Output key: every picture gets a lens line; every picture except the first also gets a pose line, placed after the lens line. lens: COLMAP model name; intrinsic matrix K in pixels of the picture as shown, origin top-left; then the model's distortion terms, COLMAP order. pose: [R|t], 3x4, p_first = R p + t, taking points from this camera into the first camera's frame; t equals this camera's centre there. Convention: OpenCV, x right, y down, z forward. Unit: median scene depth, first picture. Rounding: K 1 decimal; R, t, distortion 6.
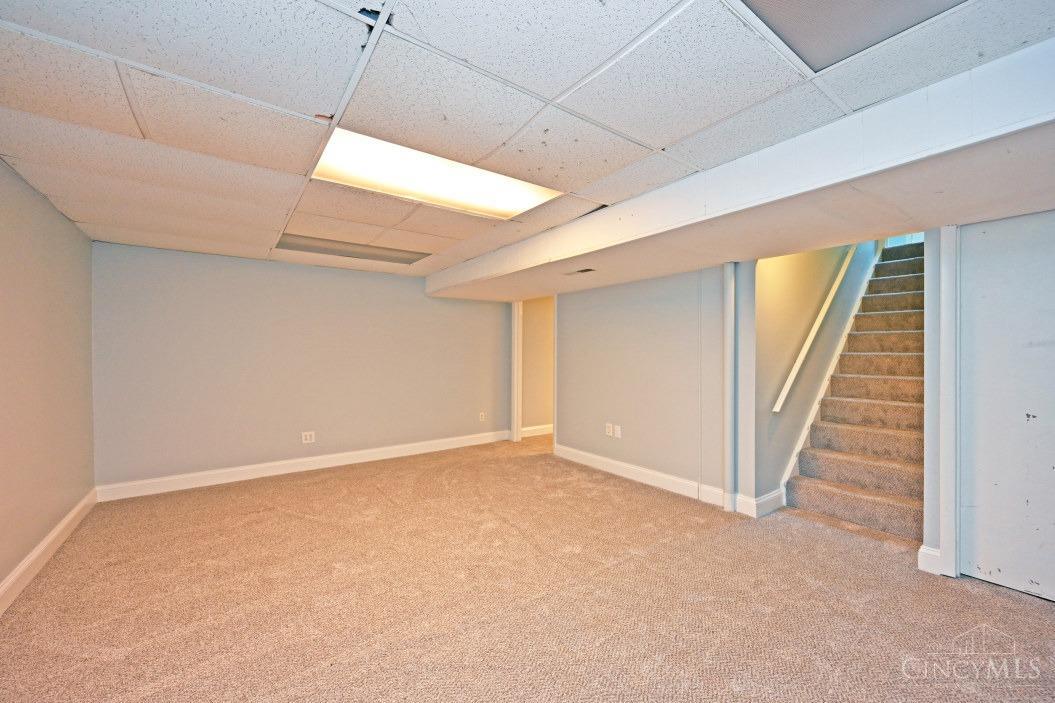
lens RADIAL K [[412.8, 0, 527.5], [0, 412.8, 351.5], [0, 0, 1]] dist [-0.001405, -0.000619]
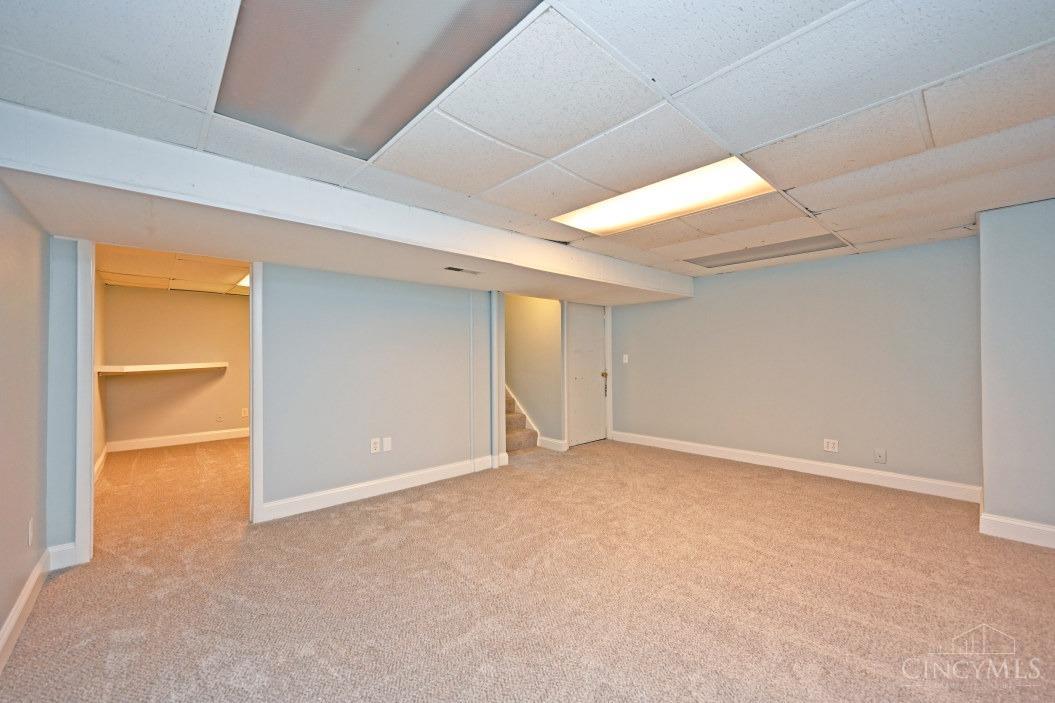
lens RADIAL K [[416.5, 0, 527.2], [0, 416.5, 349.6], [0, 0, 1]] dist [-0.001289, 0.000141]
pose [[-0.111126, 0.014971, 0.993694, -0.739085], [-0.001221, 0.999884, -0.015201, 0.006360], [-0.993806, -0.002902, -0.111095, 0.848974]]
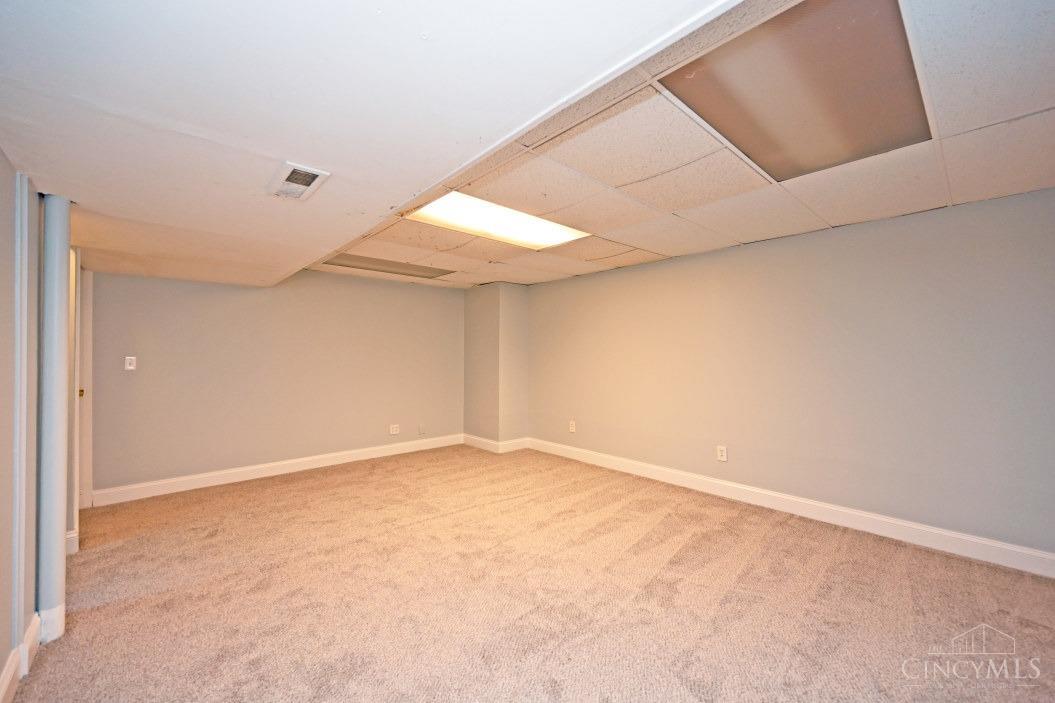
lens RADIAL K [[413.2, 0, 534.1], [0, 413.2, 354.3], [0, 0, 1]] dist [-0.002031, -0.000022]
pose [[-0.992443, -0.002377, -0.122688, -0.073764], [-0.000967, 0.999933, -0.011553, 0.006392], [0.122707, -0.011347, -0.992378, 1.318965]]
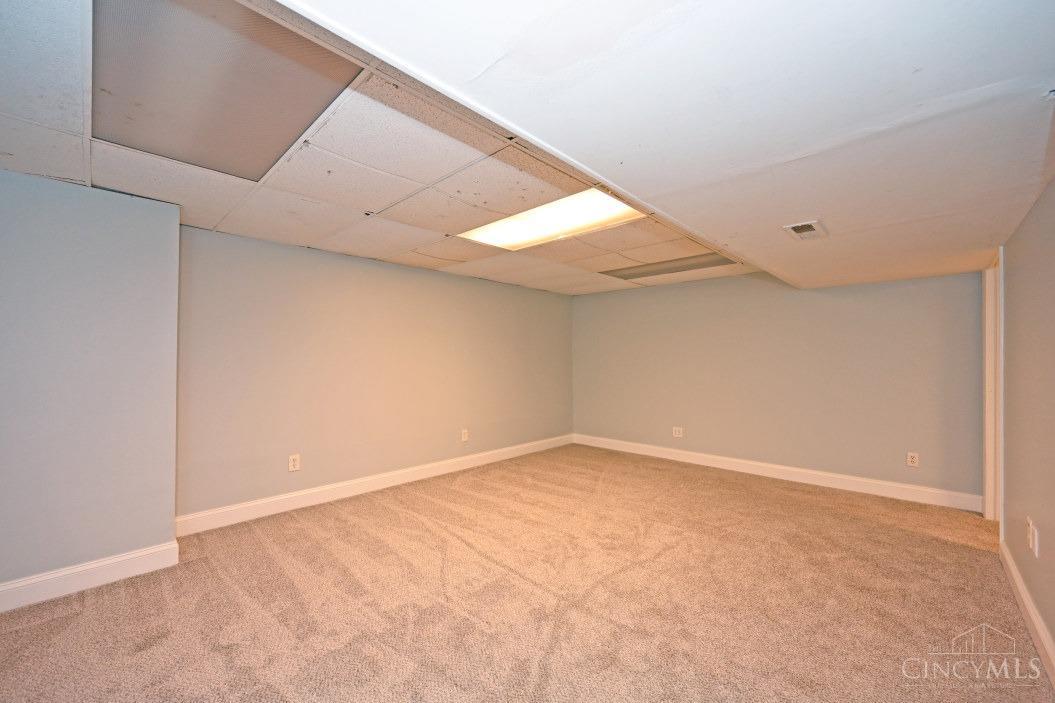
lens RADIAL K [[413.2, 0, 534.1], [0, 413.2, 354.3], [0, 0, 1]] dist [-0.002031, -0.000022]
pose [[0.187297, -0.005860, -0.982286, 0.586652], [0.004148, 0.999978, -0.005174, -0.005917], [0.982295, -0.003105, 0.187317, 0.425872]]
